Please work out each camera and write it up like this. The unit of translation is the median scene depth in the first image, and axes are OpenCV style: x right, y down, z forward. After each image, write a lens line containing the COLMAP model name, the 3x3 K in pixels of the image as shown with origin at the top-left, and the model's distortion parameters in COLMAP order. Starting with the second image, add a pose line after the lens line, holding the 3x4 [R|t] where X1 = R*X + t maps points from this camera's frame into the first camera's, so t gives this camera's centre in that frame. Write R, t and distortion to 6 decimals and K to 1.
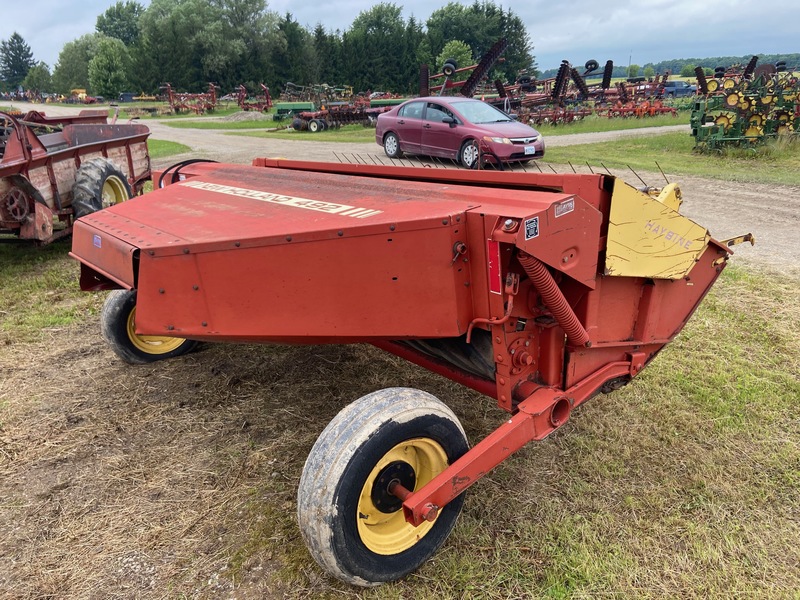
lens RADIAL K [[621.7, 0, 401.6], [0, 621.7, 305.9], [0, 0, 1]] dist [0.083950, -0.111700]
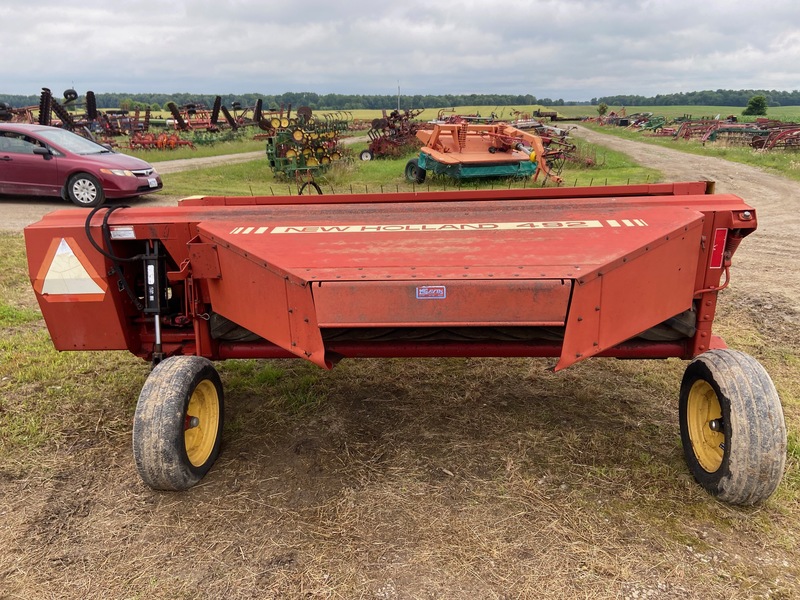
lens RADIAL K [[621.7, 0, 403.8], [0, 621.7, 302.5], [0, 0, 1]] dist [0.083950, -0.111700]
pose [[0.683196, -0.176786, 0.708513, -0.228041], [0.214468, 0.976040, 0.036734, -0.025558], [-0.698031, 0.126856, 0.704741, 0.090054]]
